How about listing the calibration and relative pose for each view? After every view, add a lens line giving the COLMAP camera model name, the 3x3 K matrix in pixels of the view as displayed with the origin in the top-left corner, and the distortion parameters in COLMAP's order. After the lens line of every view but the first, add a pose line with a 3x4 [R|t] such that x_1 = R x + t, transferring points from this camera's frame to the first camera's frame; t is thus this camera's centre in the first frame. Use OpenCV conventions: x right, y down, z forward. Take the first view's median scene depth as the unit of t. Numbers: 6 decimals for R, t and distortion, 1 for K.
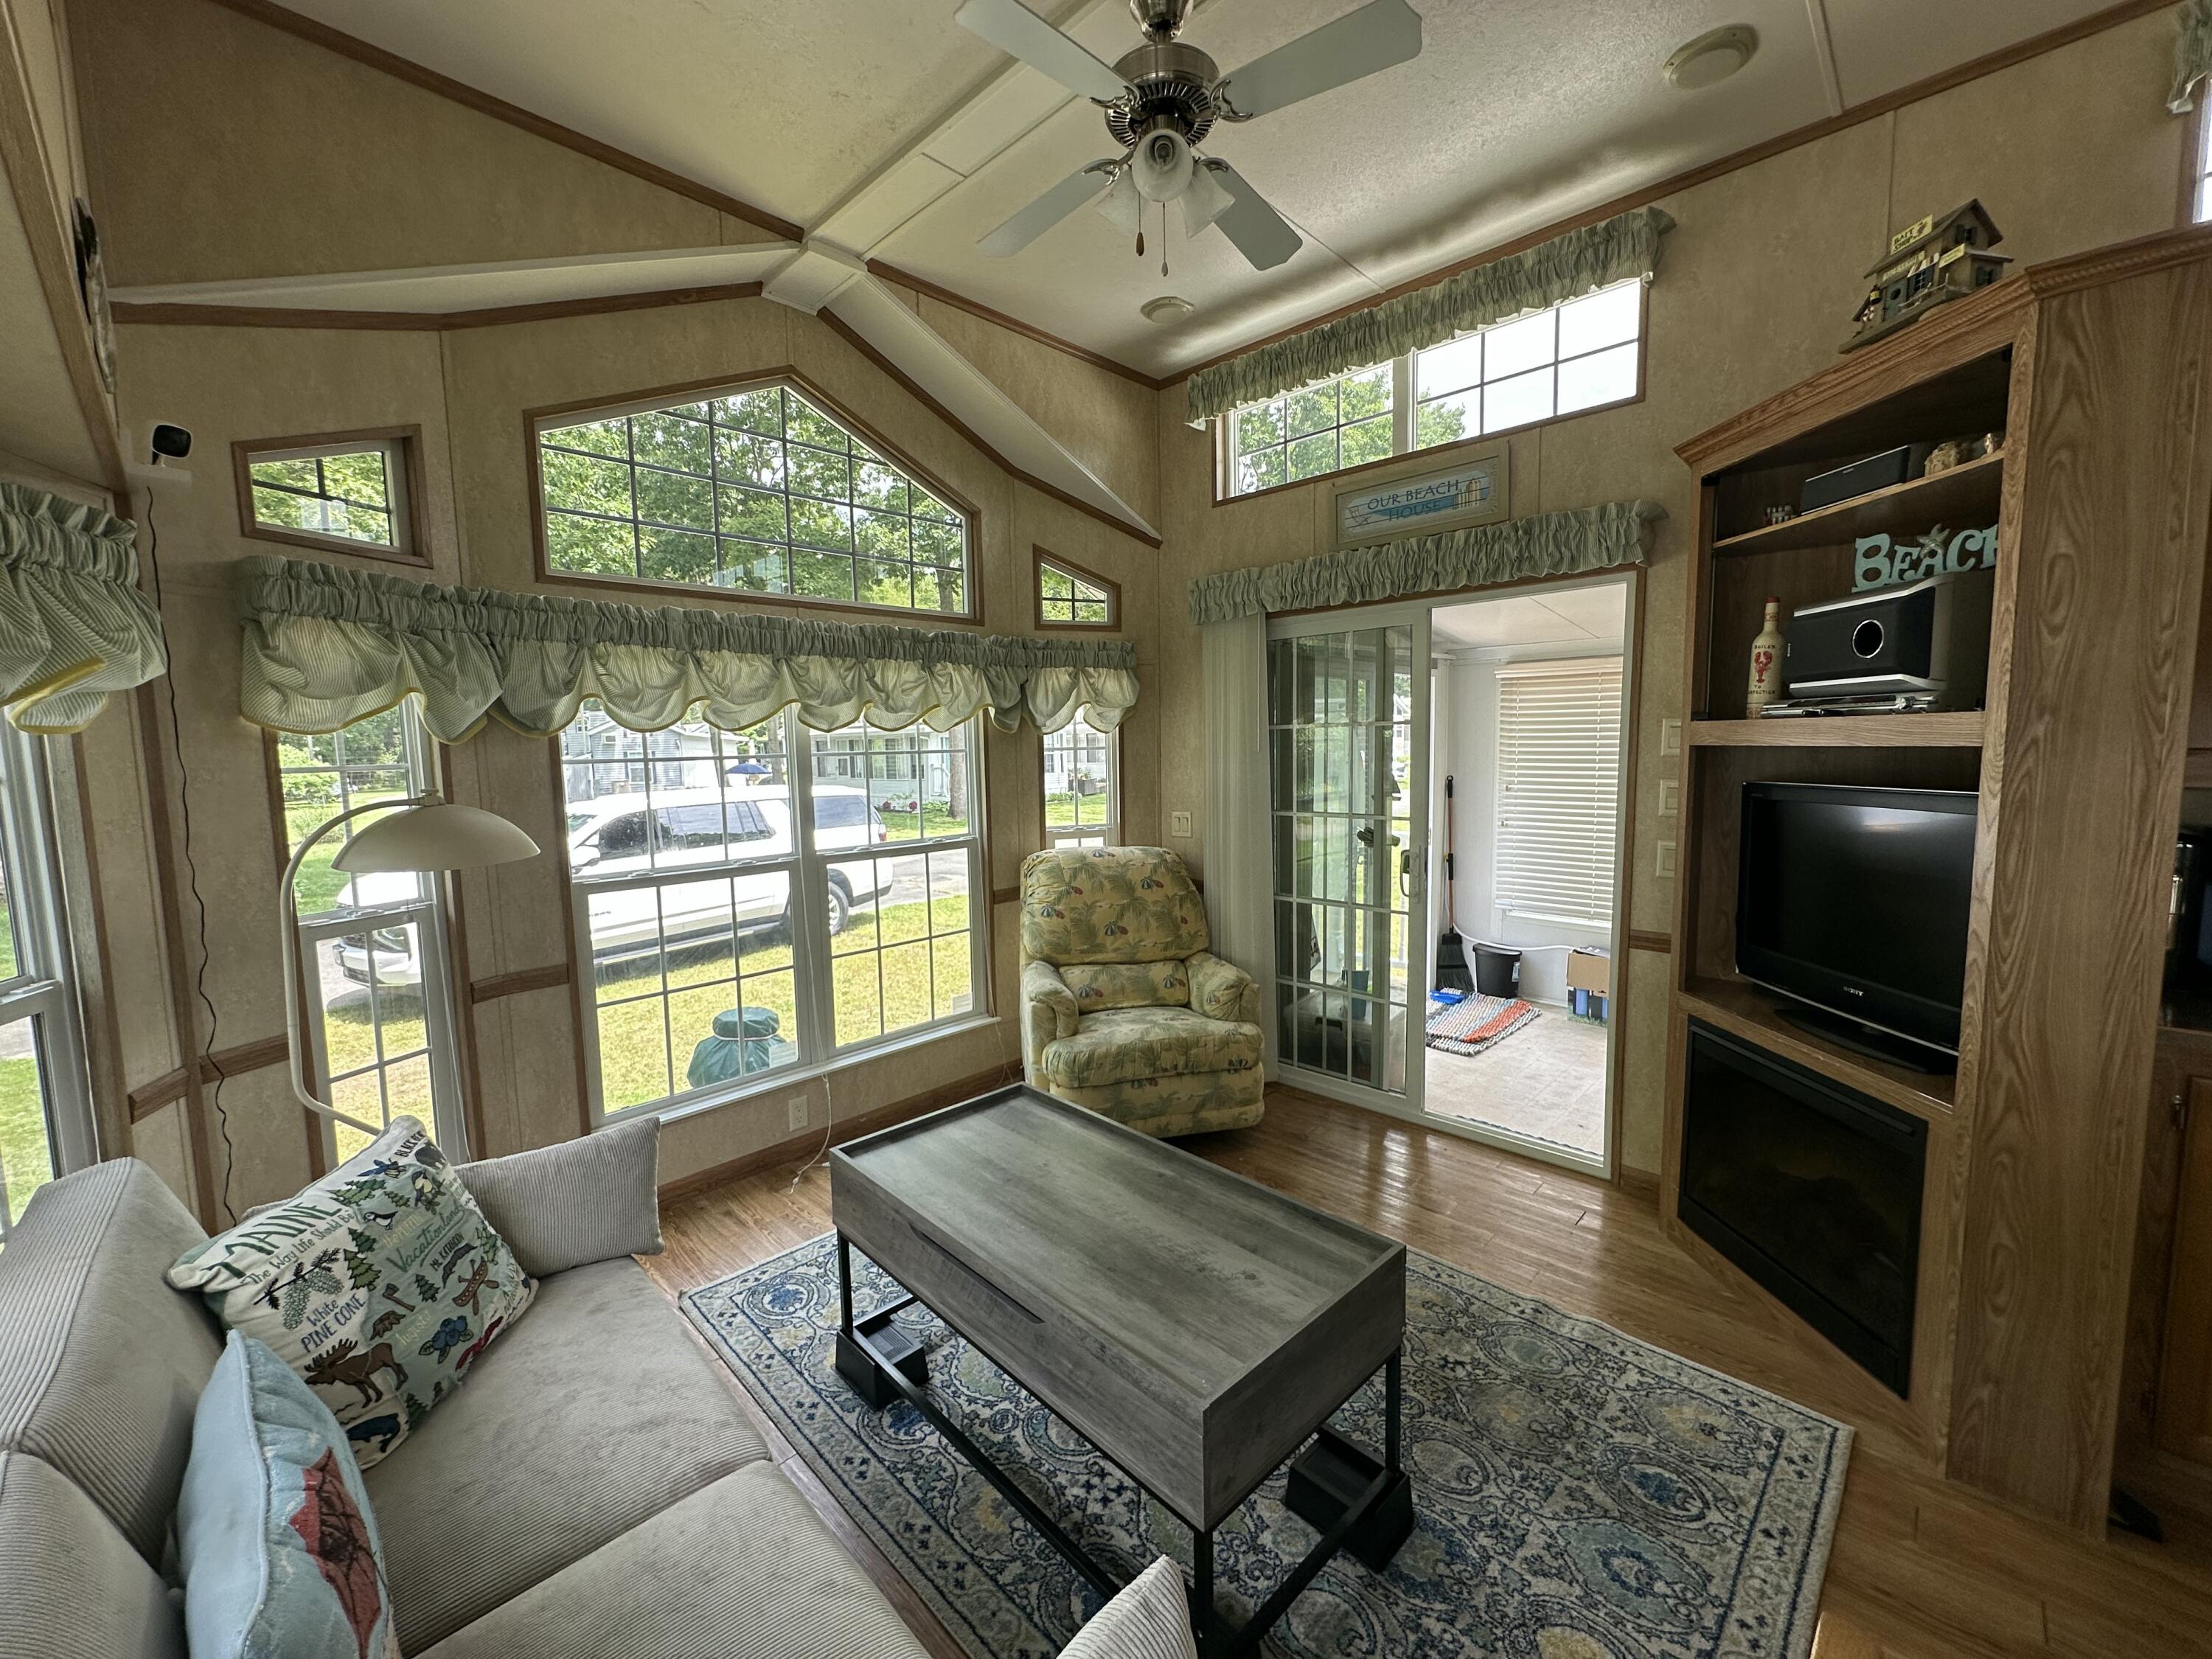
lens RADIAL K [[880.0, 0, 1105.6], [0, 880.0, 827.5], [0, 0, 1]] dist [-0.001528, 0.000329]
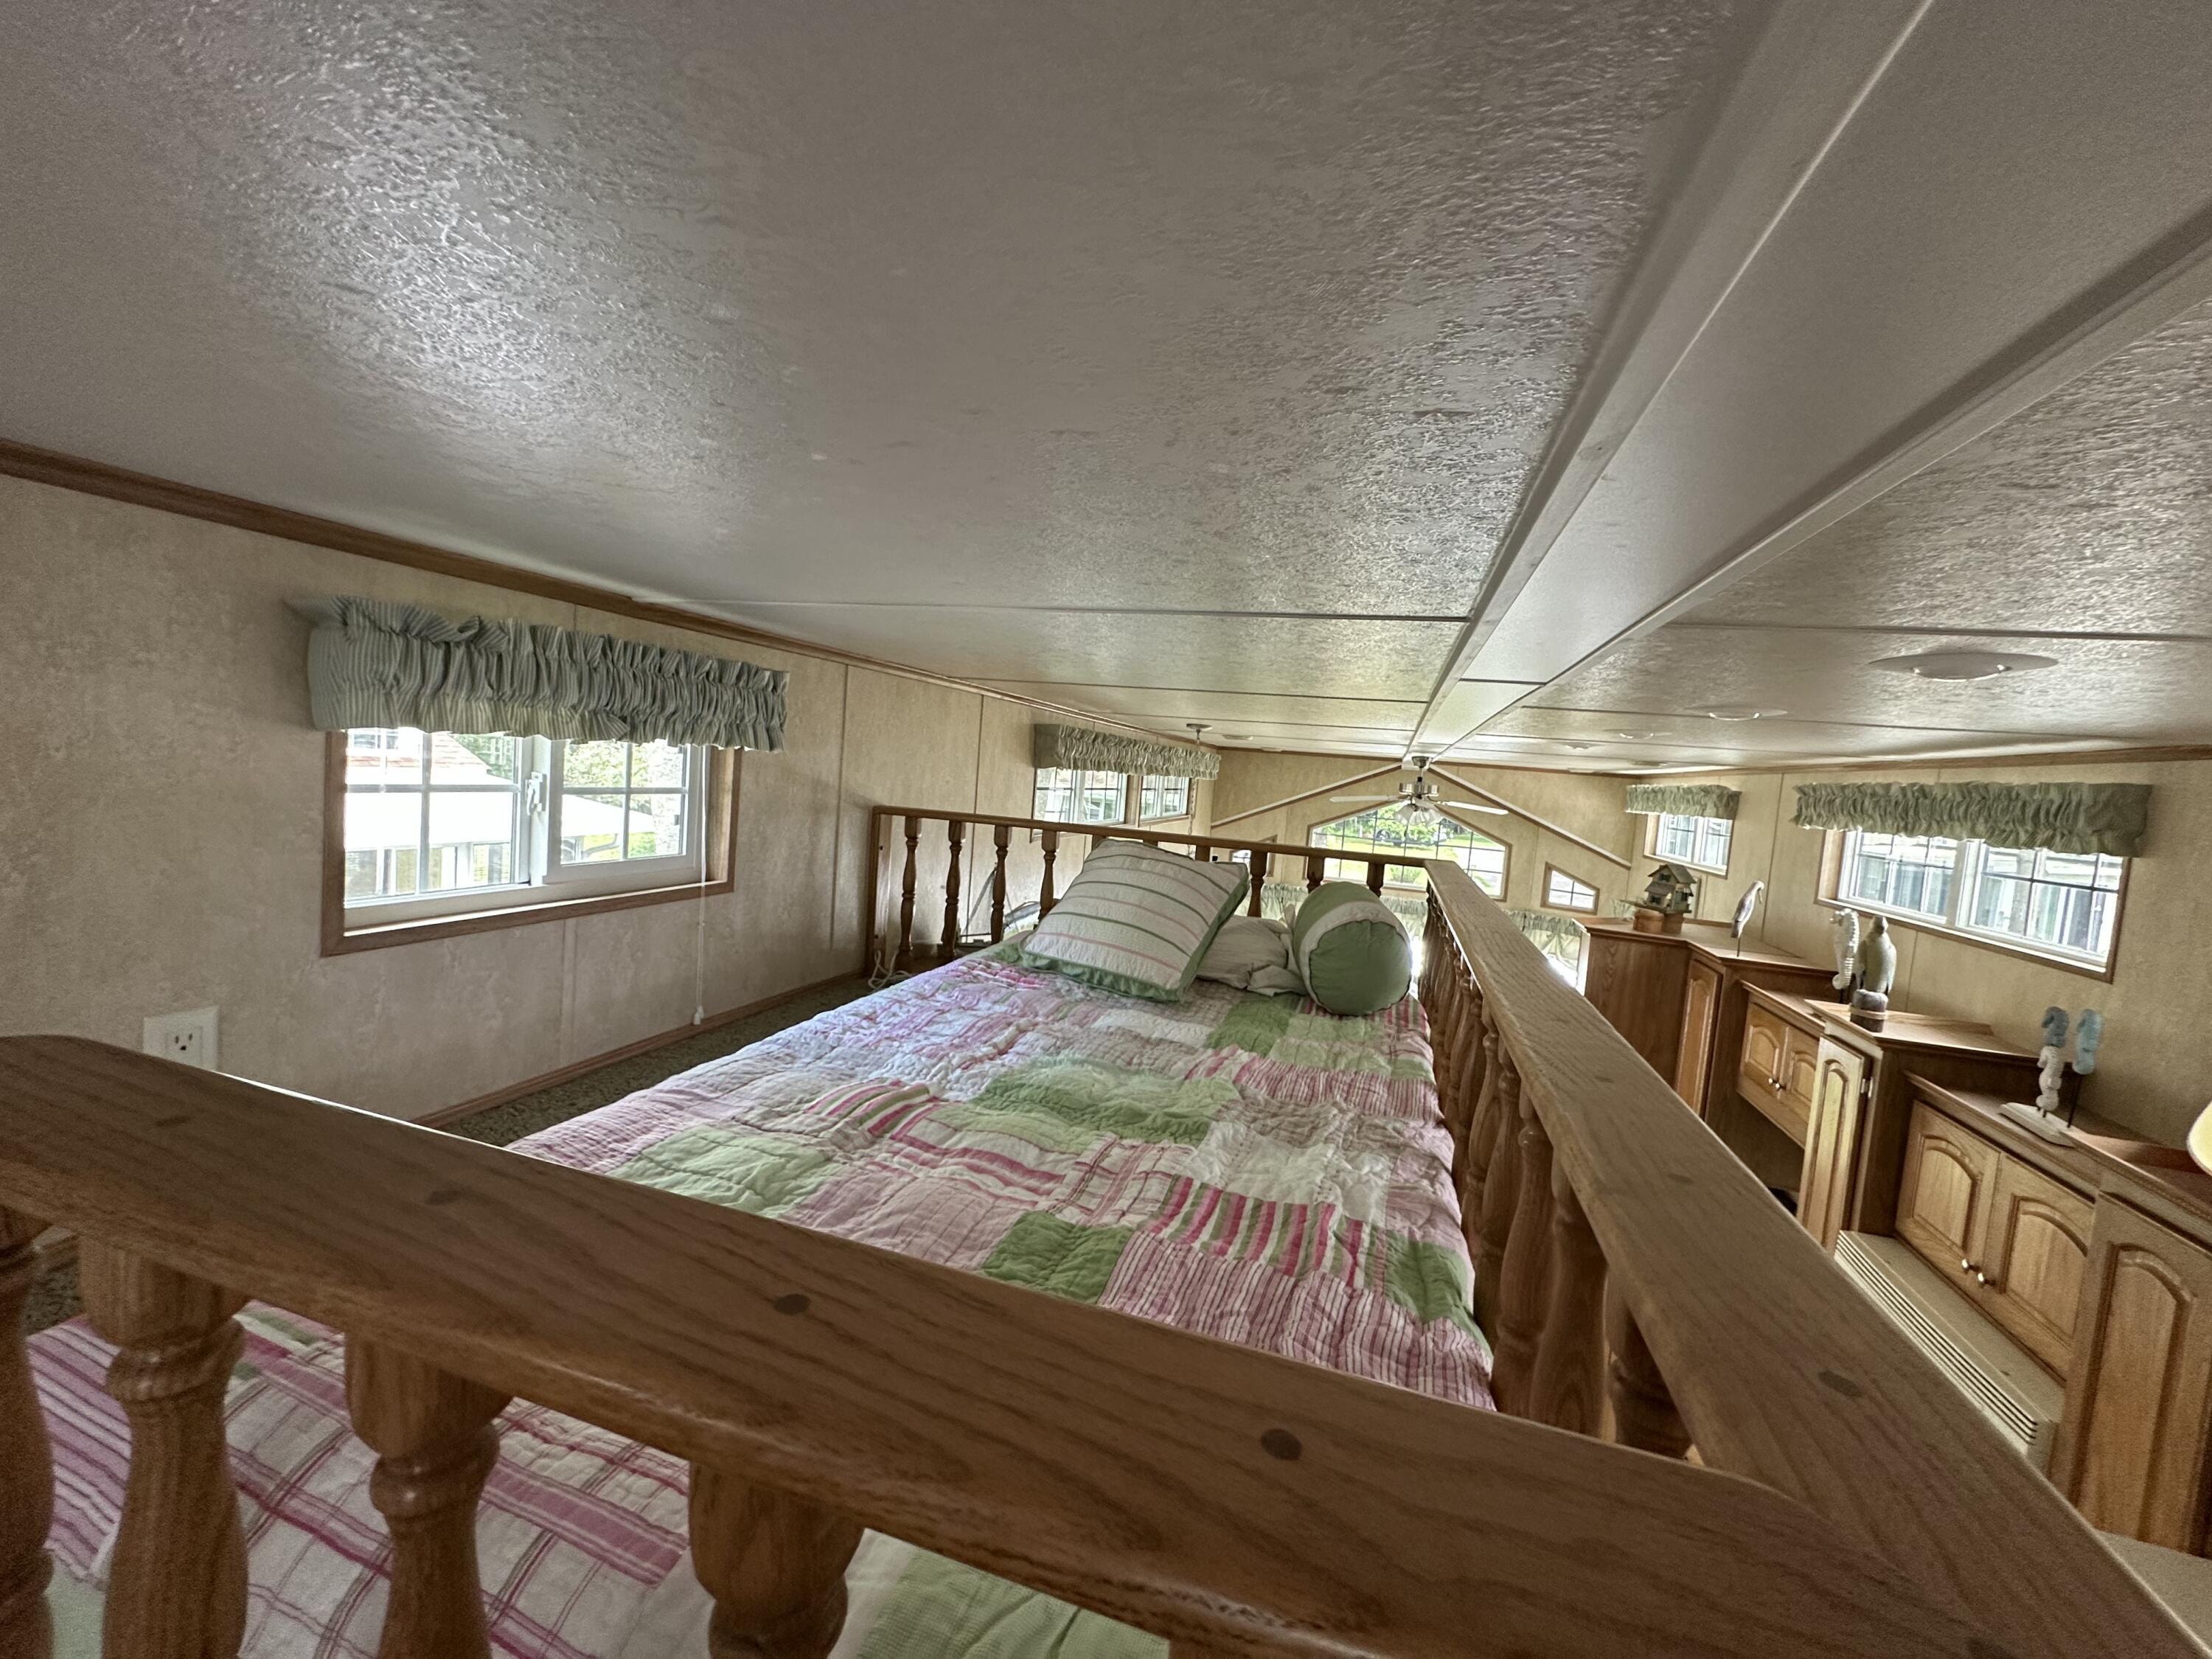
lens RADIAL K [[881.8, 0, 1107.5], [0, 881.8, 827.6], [0, 0, 1]] dist [-0.003110, -0.000409]
pose [[0.408807, 0.119115, -0.904814, 1.614898], [-0.178517, 0.982730, 0.048716, -0.426503], [0.894991, 0.141610, 0.423011, -0.827521]]
